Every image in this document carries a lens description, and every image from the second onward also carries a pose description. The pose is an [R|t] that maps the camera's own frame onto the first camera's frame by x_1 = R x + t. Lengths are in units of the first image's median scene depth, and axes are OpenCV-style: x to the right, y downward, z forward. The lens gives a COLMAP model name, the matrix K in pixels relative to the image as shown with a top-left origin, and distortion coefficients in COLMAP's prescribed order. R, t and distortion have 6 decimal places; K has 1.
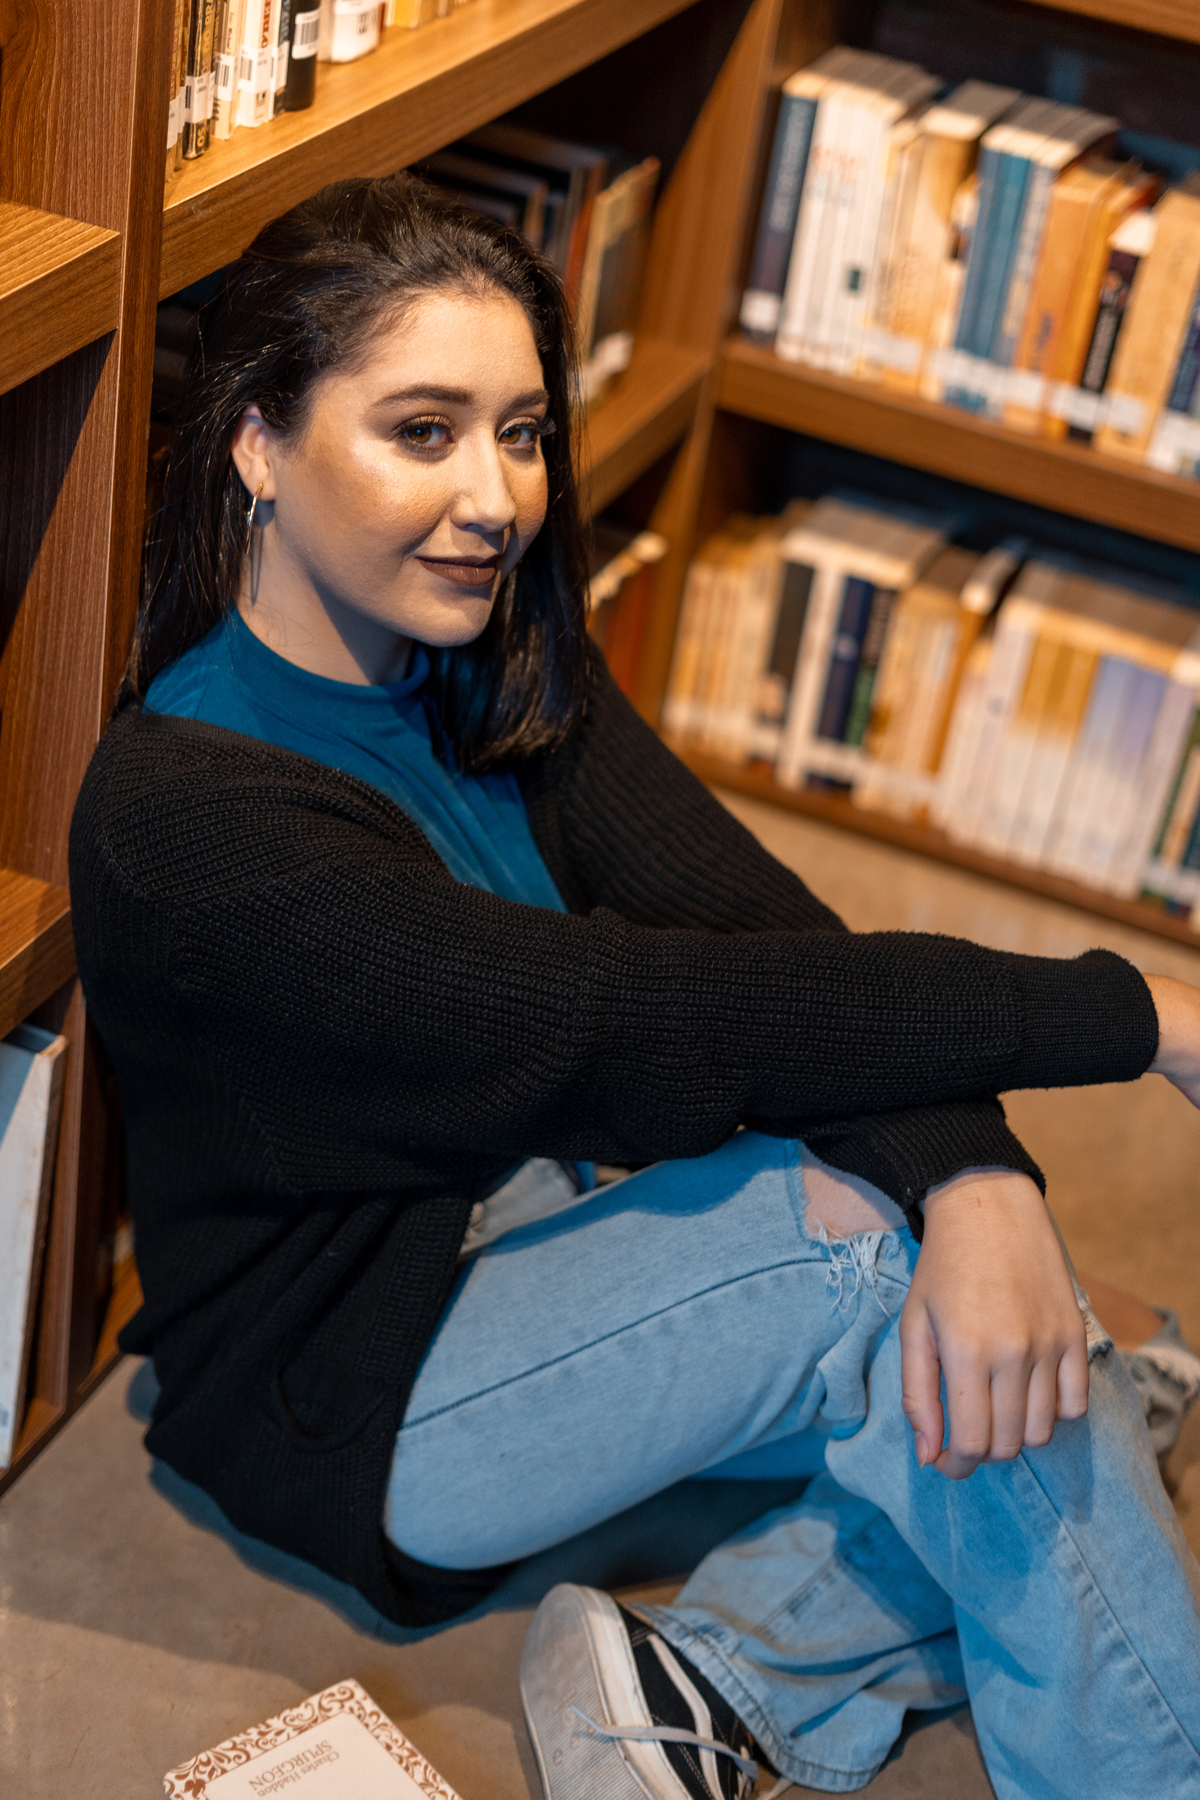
lens RADIAL K [[2980.4, 0, 497.3], [0, 2980.4, 899.9], [0, 0, 1]] dist [-0.212311, 0.703306]
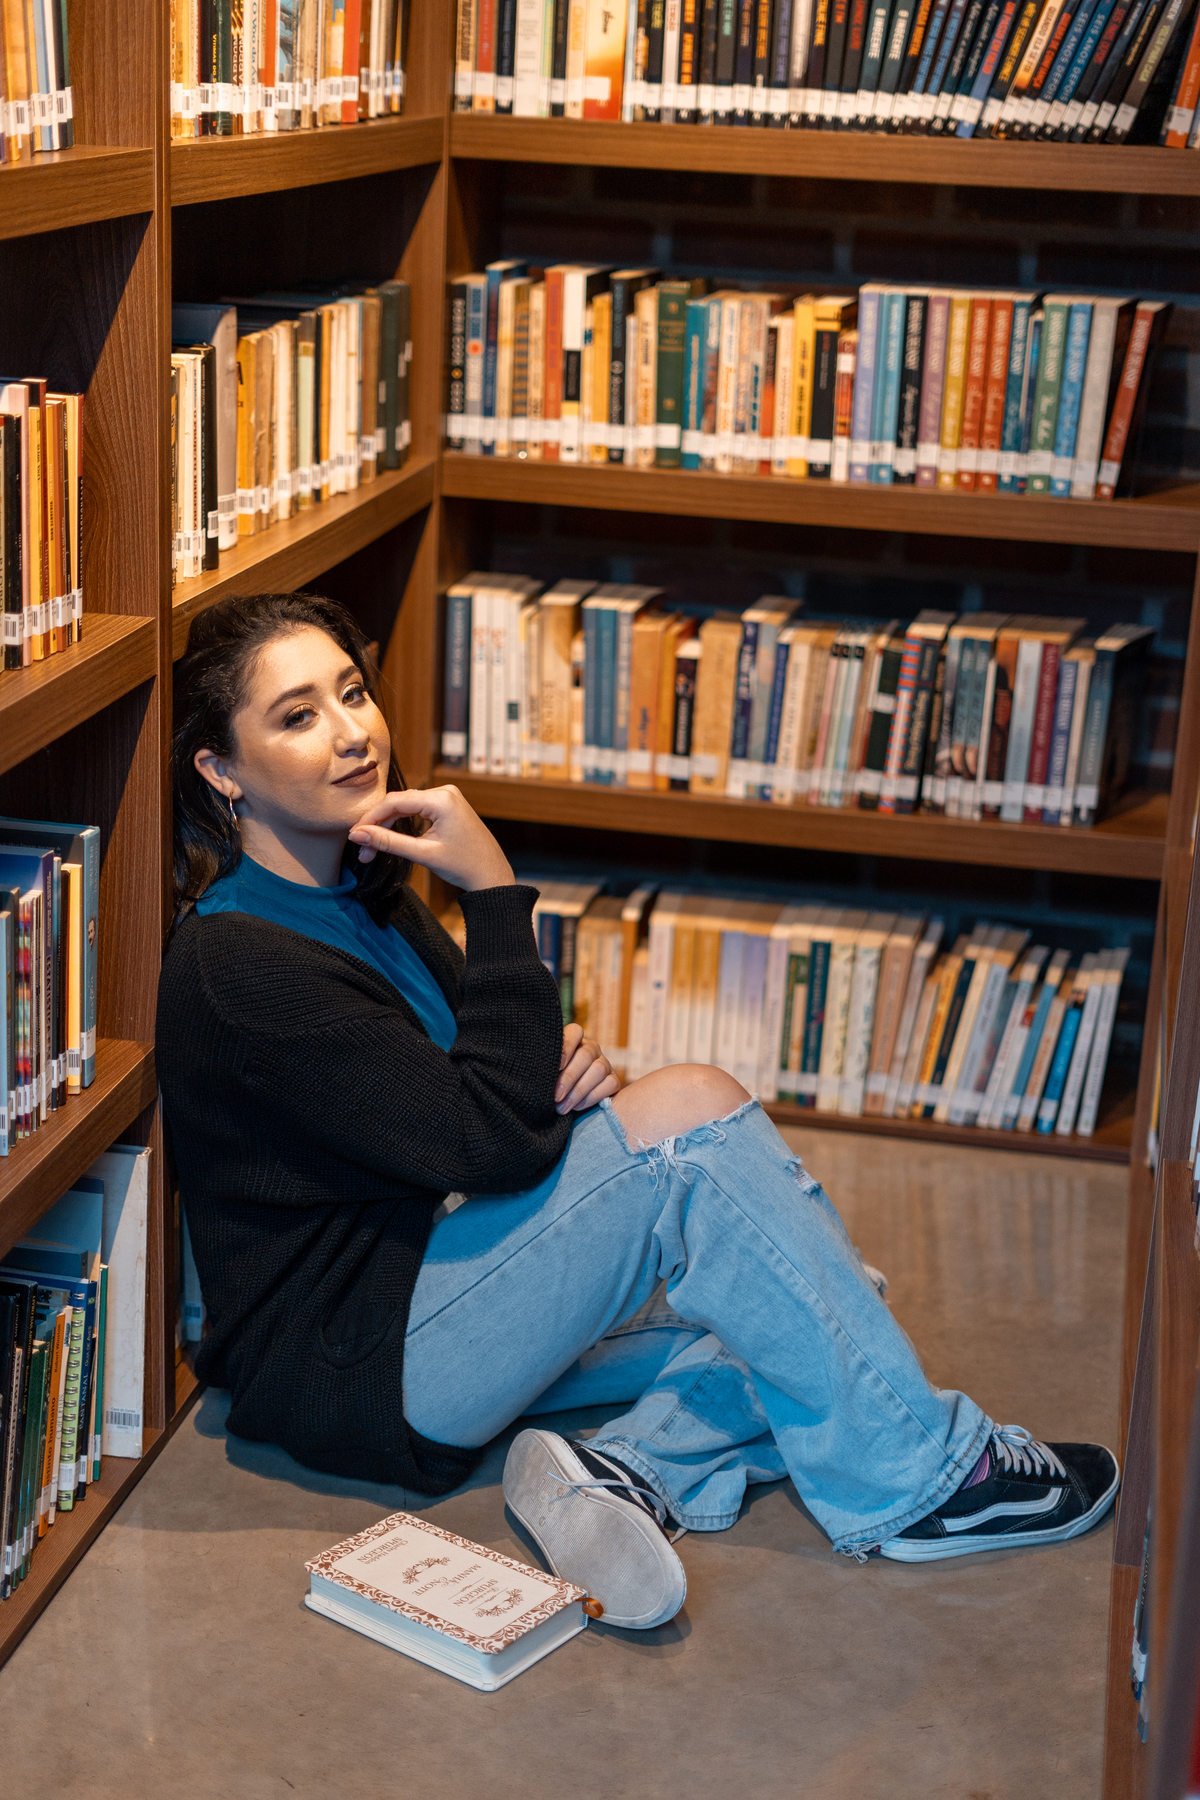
lens RADIAL K [[2927.1, 0, 676.3], [0, 2927.1, 965.0], [0, 0, 1]] dist [-0.177777, 0.785434]
pose [[0.964382, -0.153065, 0.215728, -0.145688], [0.197729, 0.958887, -0.203564, 0.243352], [-0.175700, 0.238969, 0.954999, -0.419629]]
